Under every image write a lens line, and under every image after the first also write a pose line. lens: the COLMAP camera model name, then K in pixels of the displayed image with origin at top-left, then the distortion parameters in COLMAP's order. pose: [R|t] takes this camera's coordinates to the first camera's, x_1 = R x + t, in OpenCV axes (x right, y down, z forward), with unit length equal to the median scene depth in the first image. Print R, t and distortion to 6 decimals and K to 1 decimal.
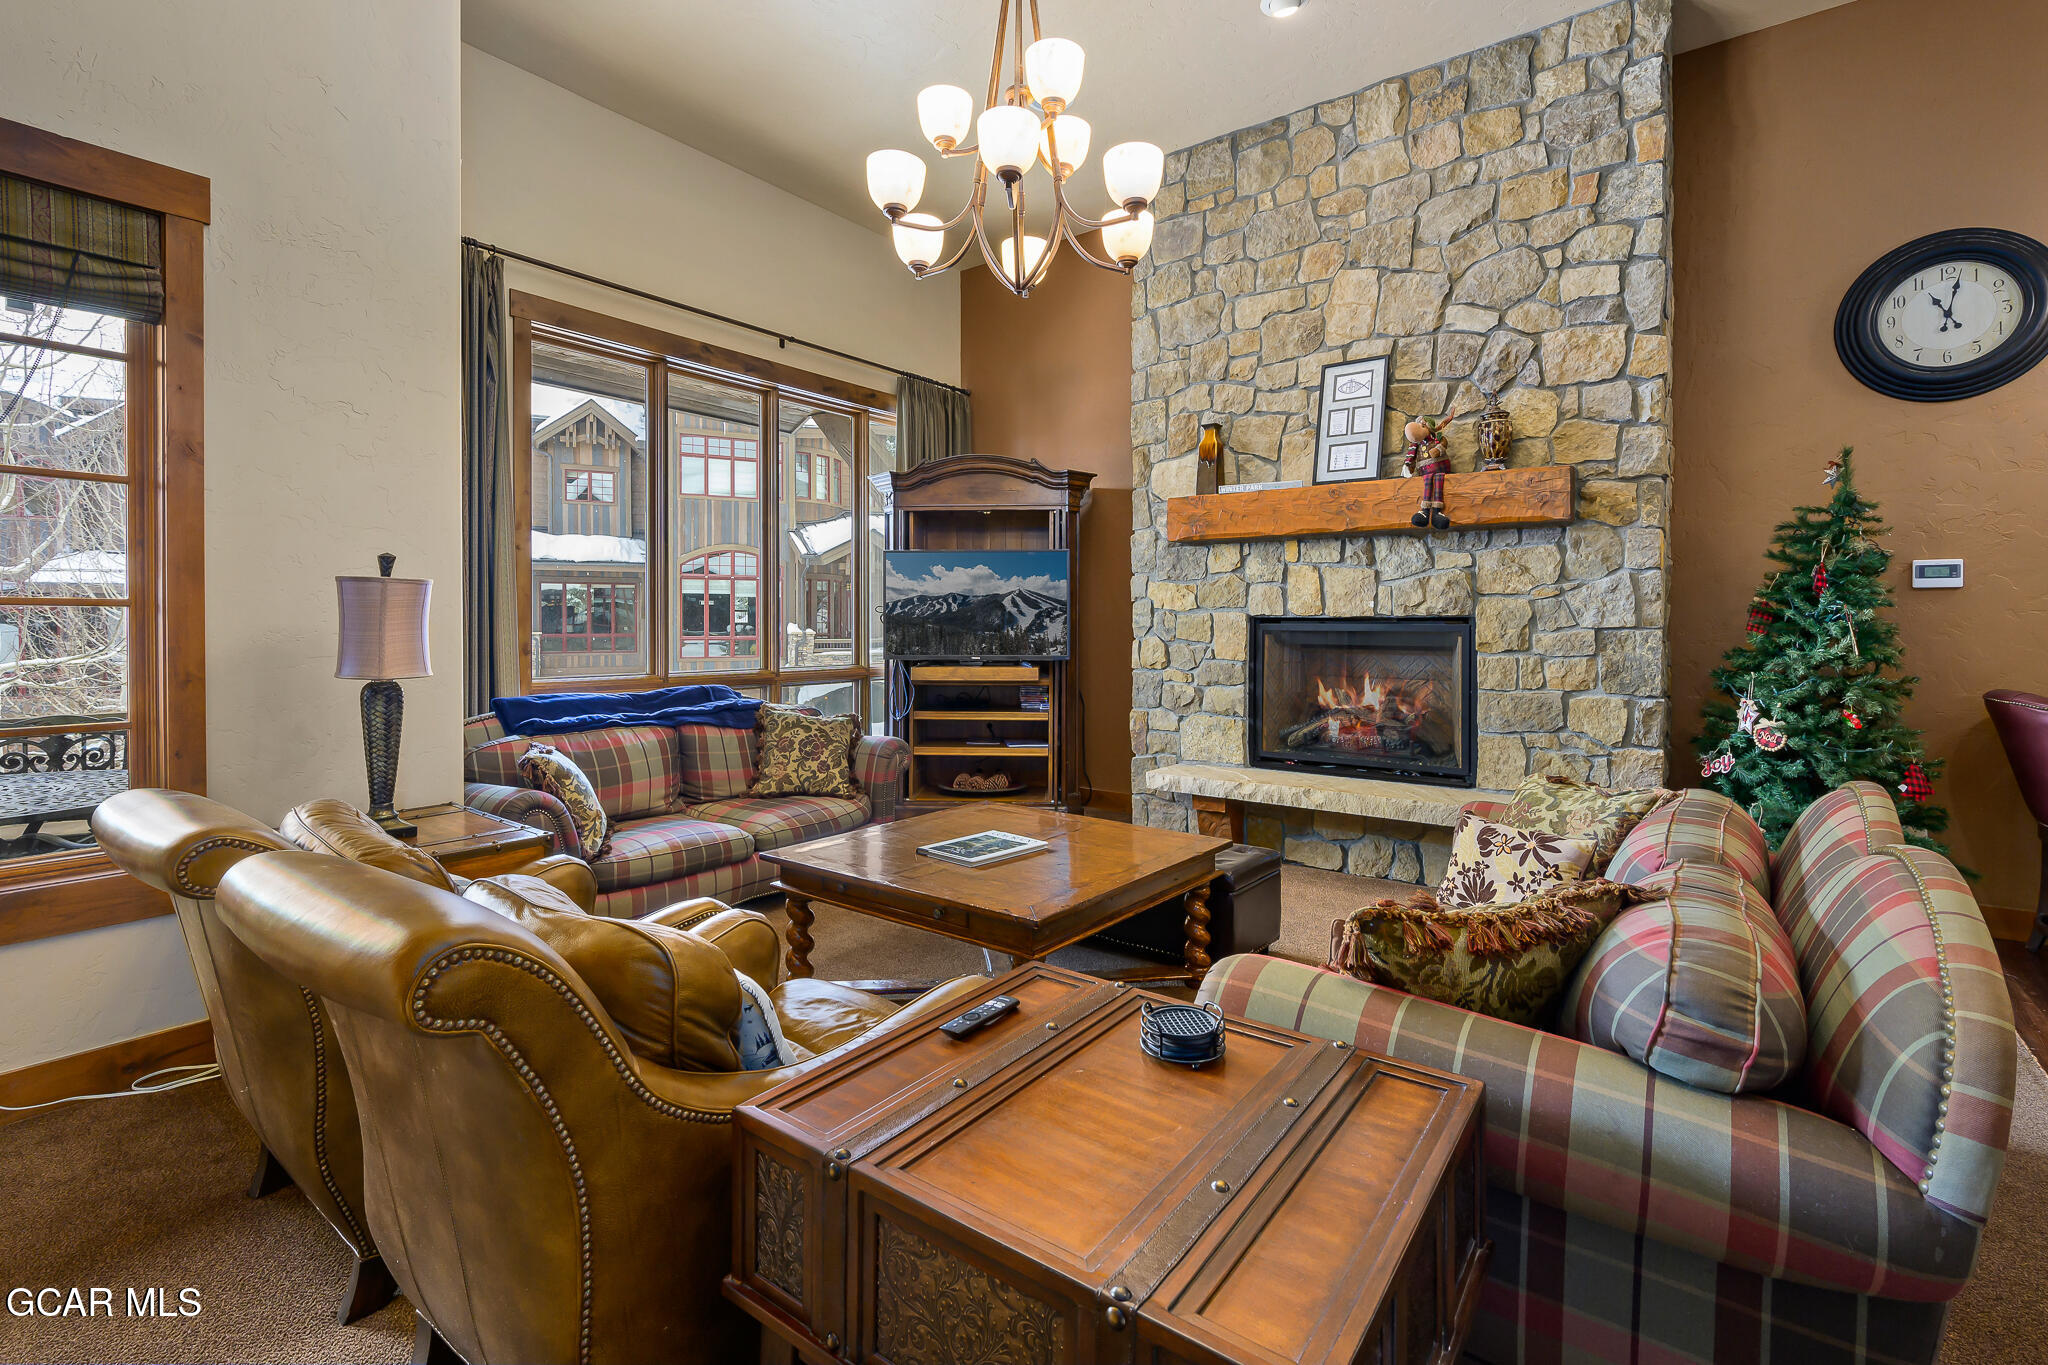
lens RADIAL K [[921.4, 0, 1027.5], [0, 921.4, 628.3], [0, 0, 1]] dist [0.001905, -0.001103]
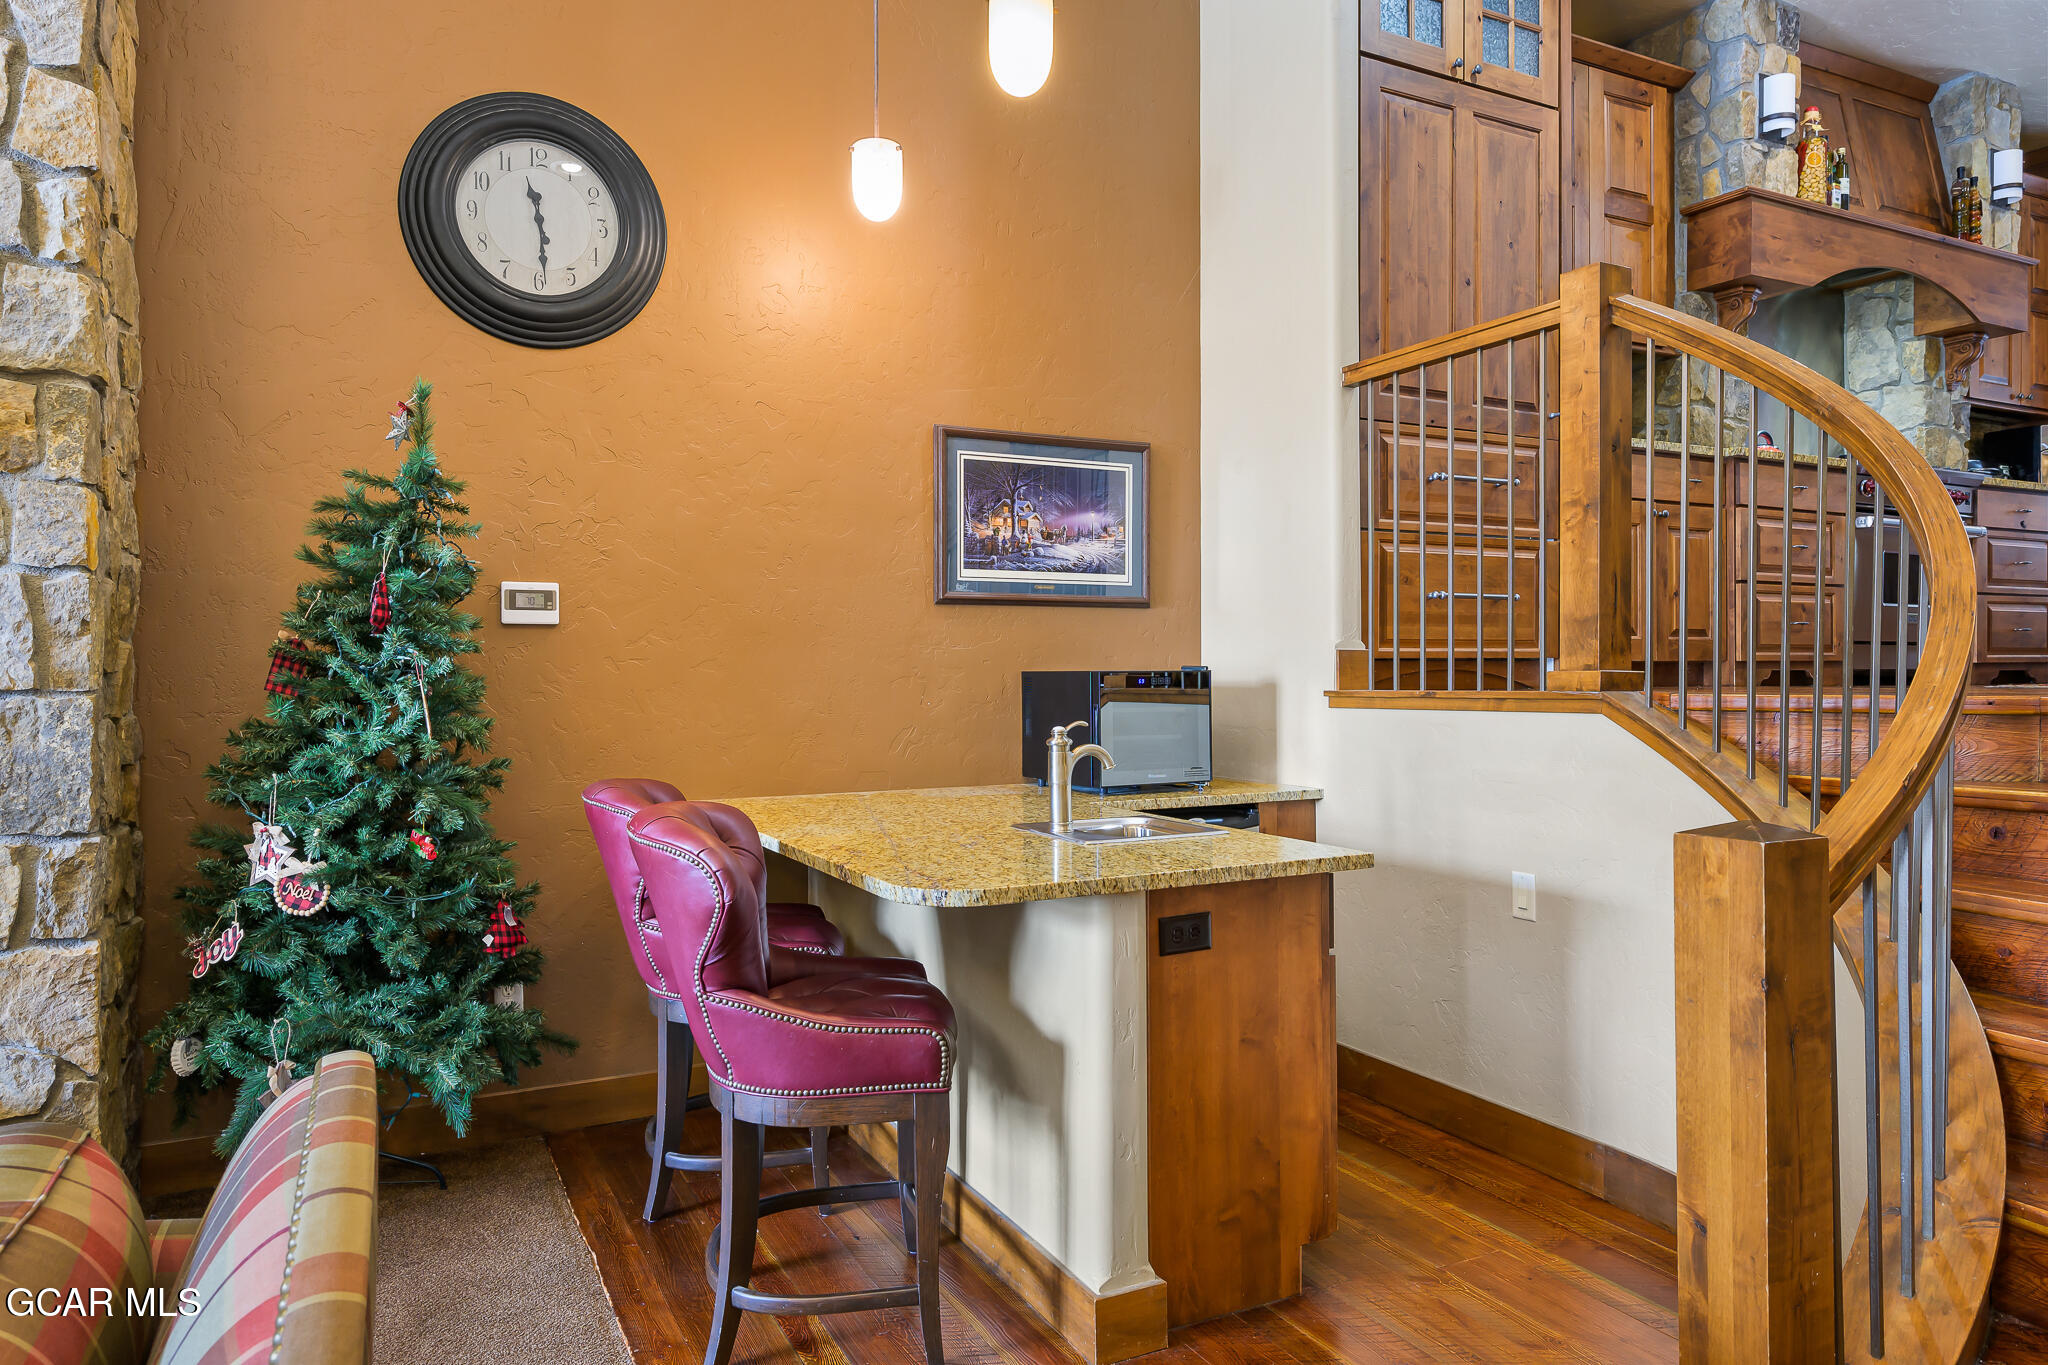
lens RADIAL K [[1312.4, 0, 1029.3], [0, 1312.4, 676.9], [0, 0, 1]] dist [-0.002142, -0.000367]
pose [[0.437850, -0.008353, 0.899009, 0.245283], [0.007725, 0.999955, 0.005529, -0.007004], [-0.899015, 0.004523, 0.437894, 0.219499]]
